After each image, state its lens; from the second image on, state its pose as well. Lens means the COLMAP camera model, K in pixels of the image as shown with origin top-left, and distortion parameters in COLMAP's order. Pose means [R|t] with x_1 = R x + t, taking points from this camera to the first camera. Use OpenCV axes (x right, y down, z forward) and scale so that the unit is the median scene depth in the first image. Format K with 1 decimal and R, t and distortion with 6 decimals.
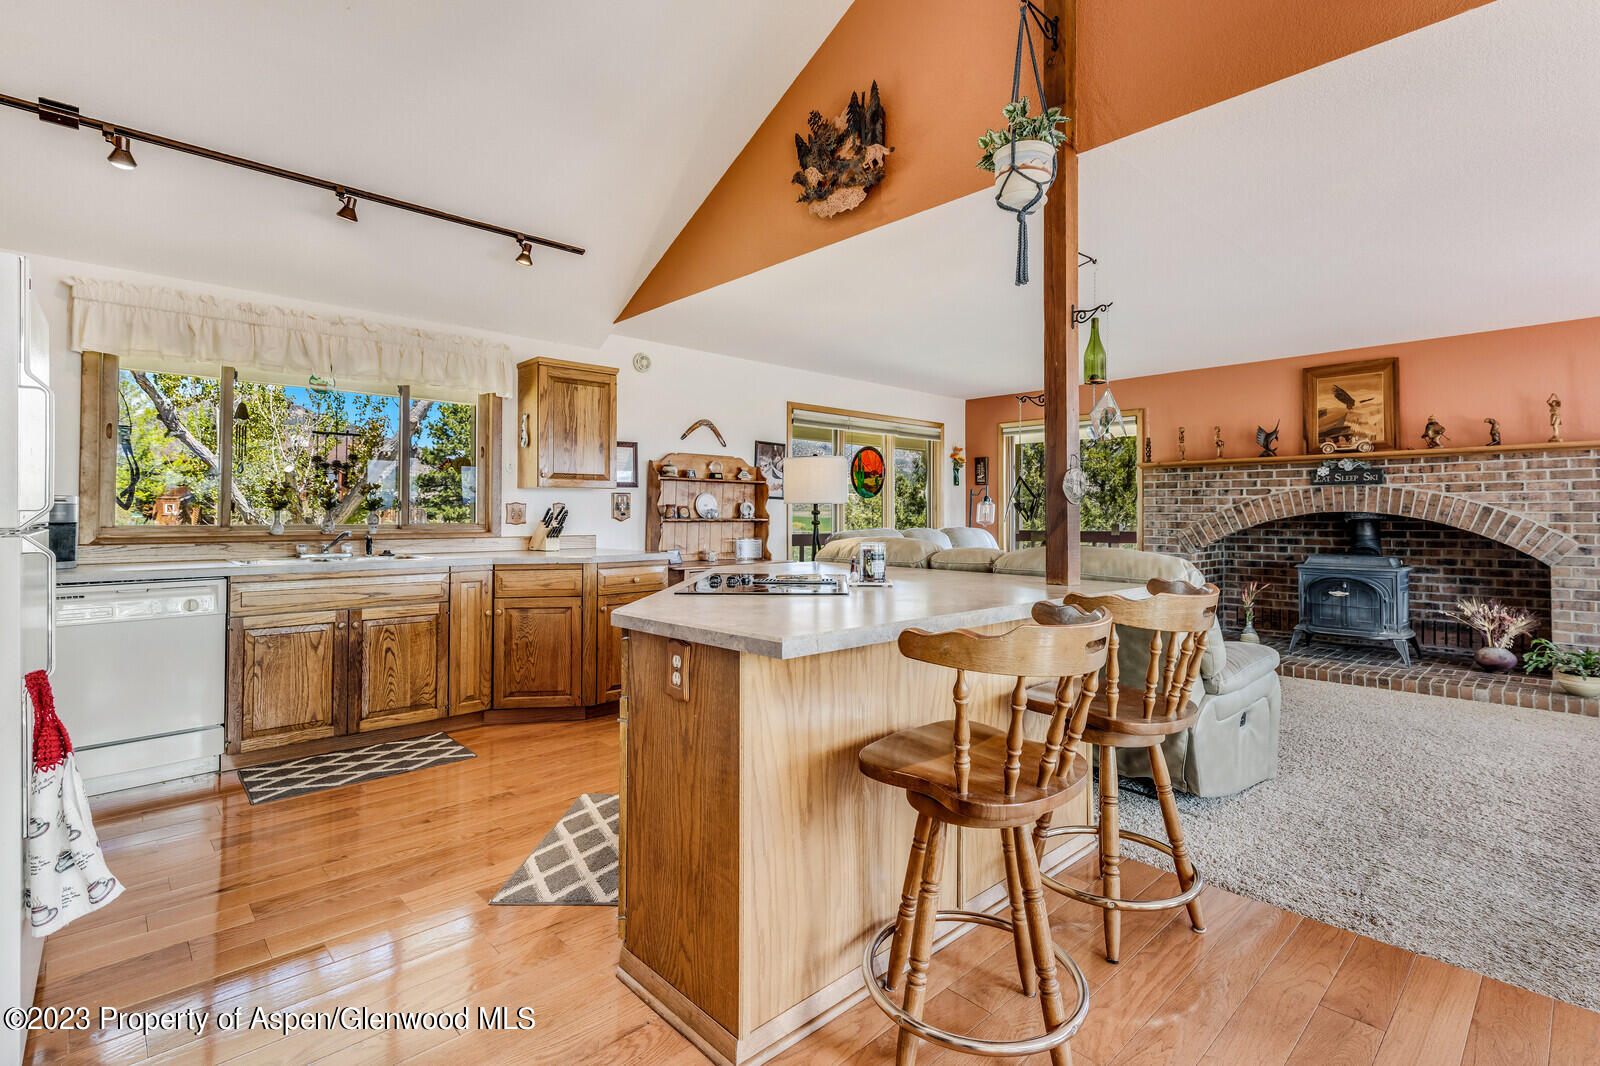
lens RADIAL K [[777.0, 0, 799.8], [0, 777.0, 503.8], [0, 0, 1]] dist [-0.001223, 0.002218]
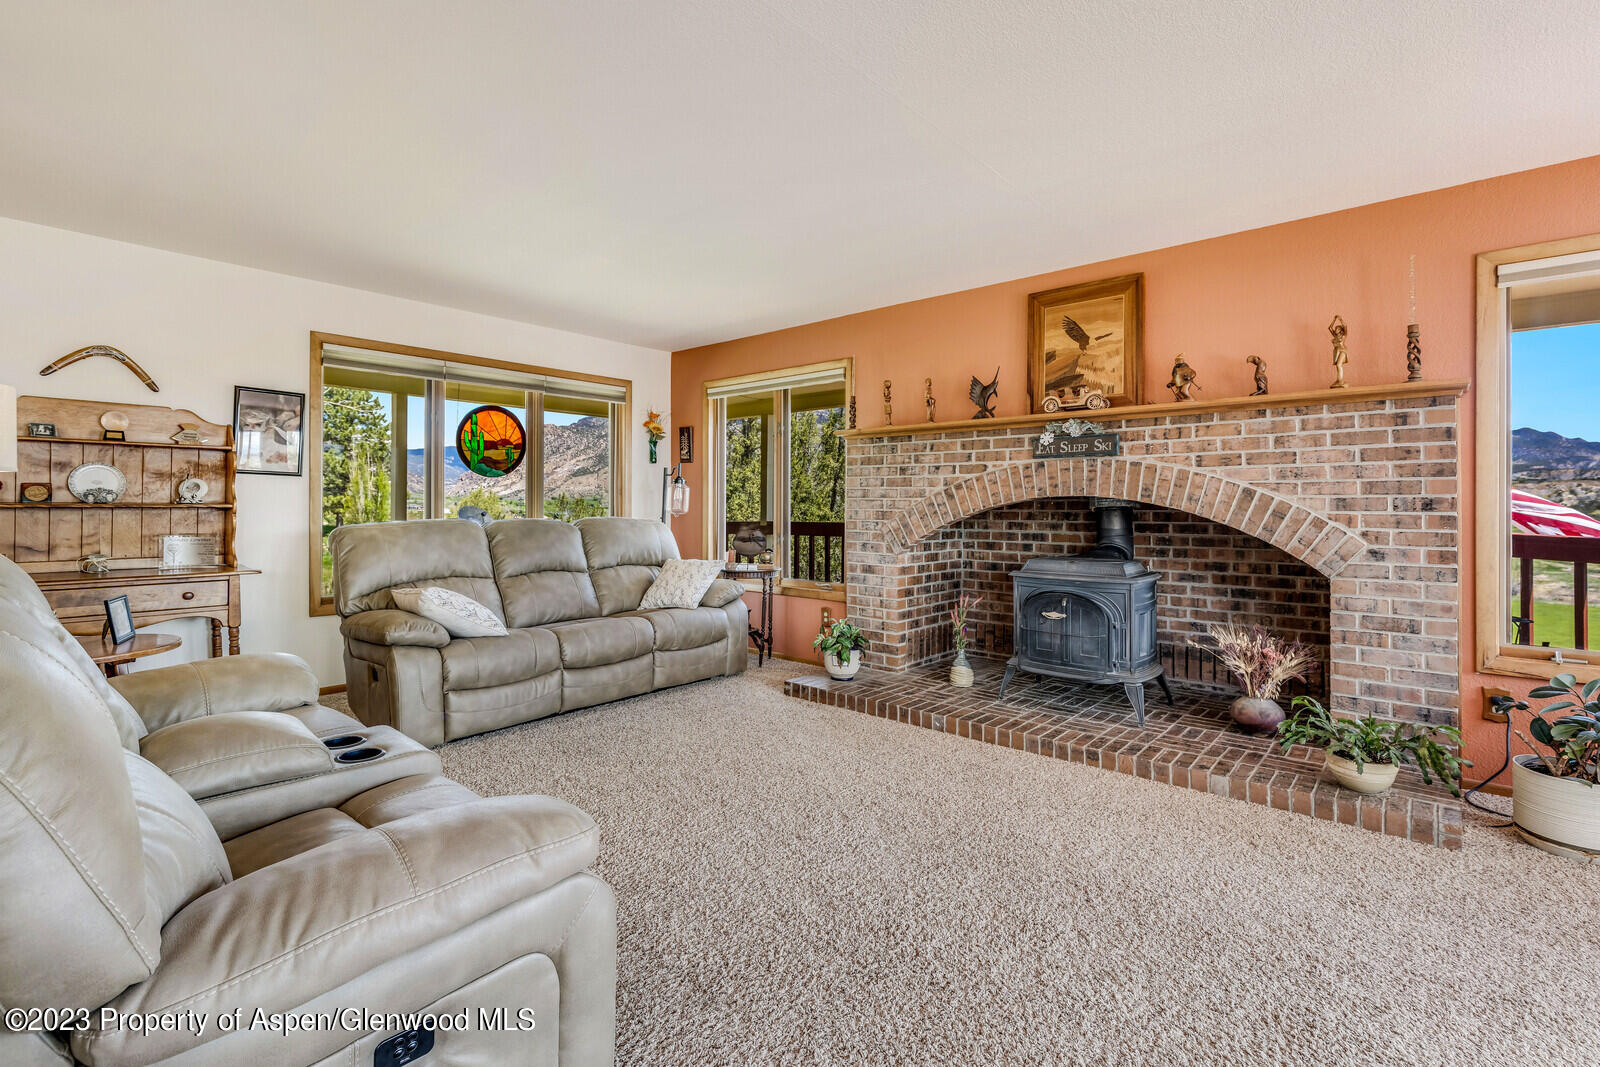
lens RADIAL K [[733.8, 0, 814.3], [0, 733.8, 505.3], [0, 0, 1]] dist [-0.001286, 0.000759]
pose [[0.995987, 0.003033, 0.089444, 0.407870], [-0.004242, 0.999902, 0.013335, 0.010480], [-0.089394, -0.013661, 0.995903, 0.361732]]
